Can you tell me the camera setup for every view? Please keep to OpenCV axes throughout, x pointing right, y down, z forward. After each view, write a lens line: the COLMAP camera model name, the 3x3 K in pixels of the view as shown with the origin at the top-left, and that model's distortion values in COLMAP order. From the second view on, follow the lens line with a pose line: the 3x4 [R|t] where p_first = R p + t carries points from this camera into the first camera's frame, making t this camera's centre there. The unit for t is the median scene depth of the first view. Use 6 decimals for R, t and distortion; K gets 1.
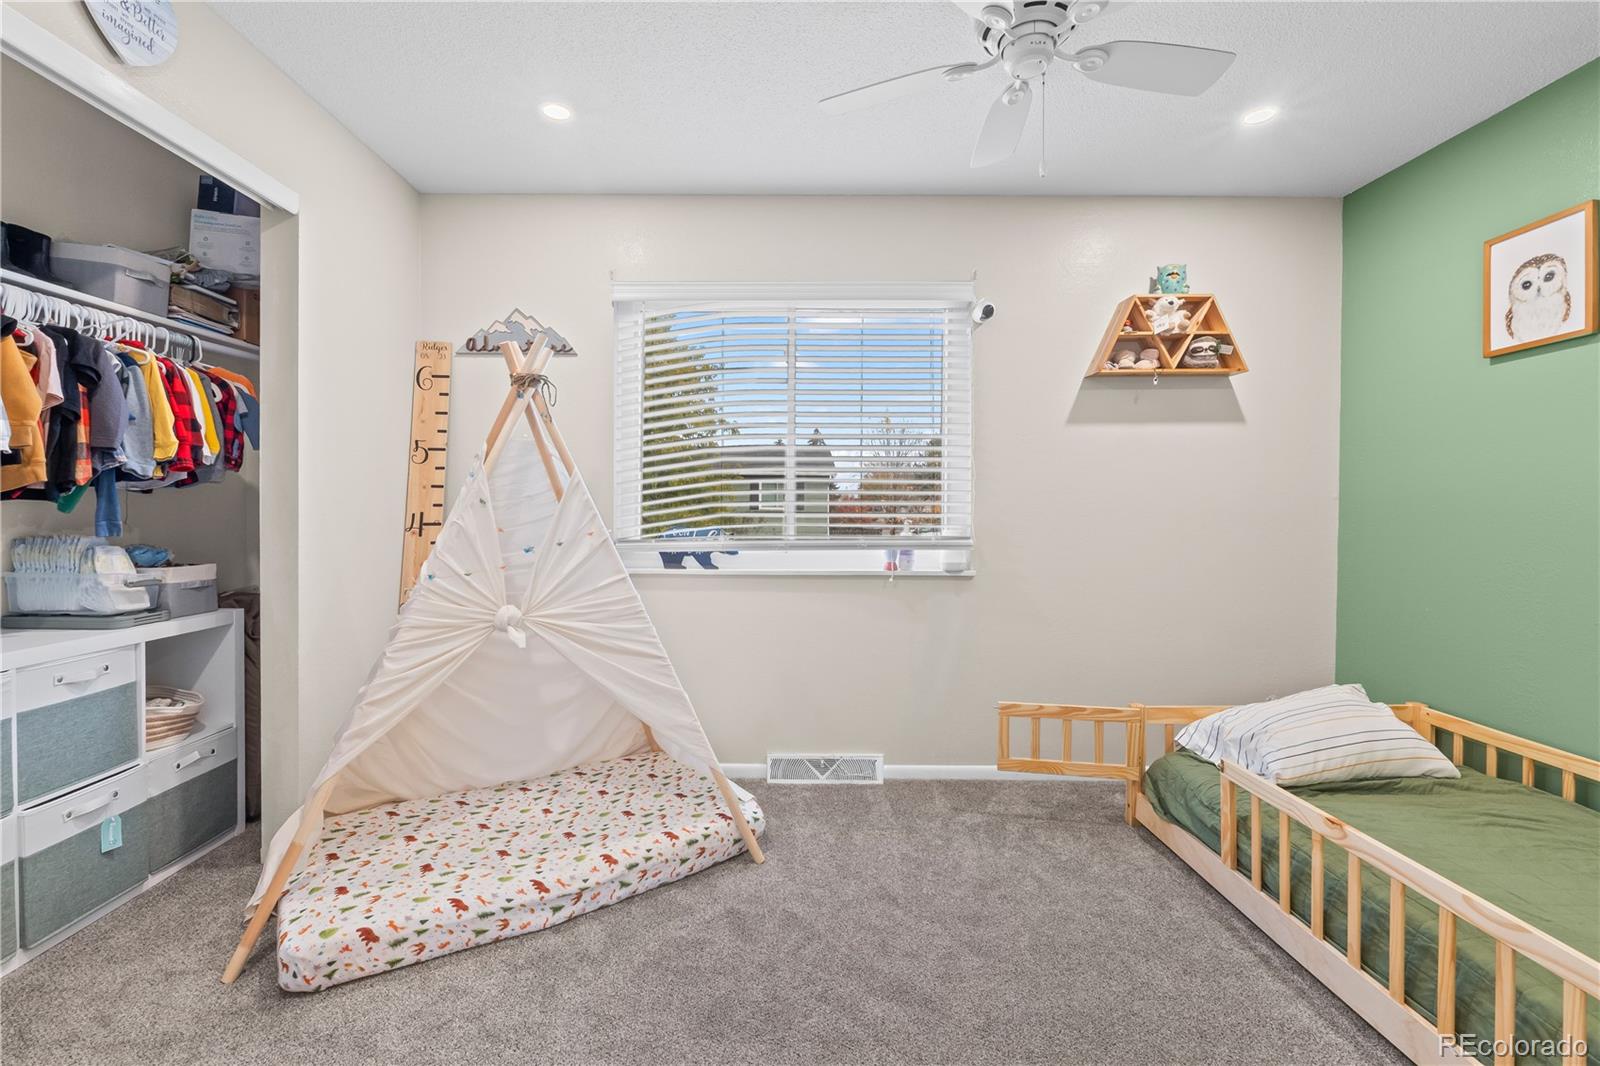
lens RADIAL K [[711.1, 0, 724.0], [0, 711.1, 513.1], [0, 0, 1]] dist [-0.000001, -0.000841]
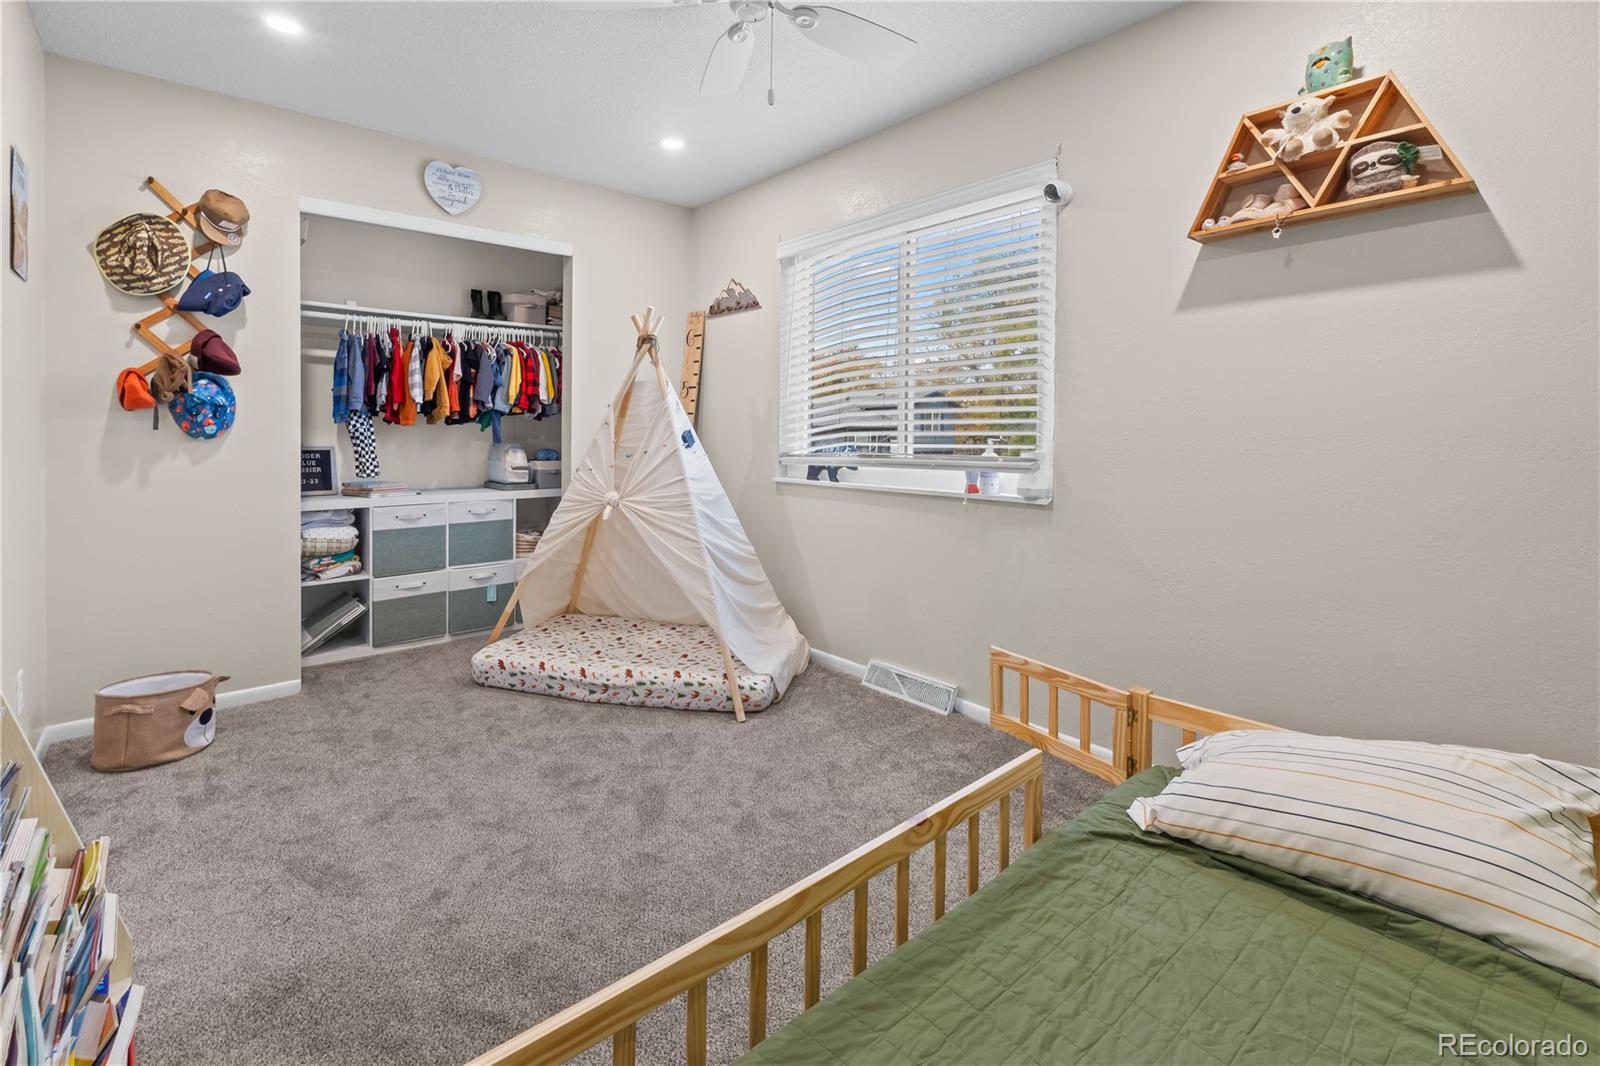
lens RADIAL K [[711.1, 0, 807.9], [0, 711.1, 435.4], [0, 0, 1]] dist [-0.000001, -0.000841]
pose [[0.665105, 0.002039, -0.746747, 1.017209], [-0.004591, 0.999989, -0.001358, 0.009170], [0.746736, 0.004332, 0.665107, 0.283640]]
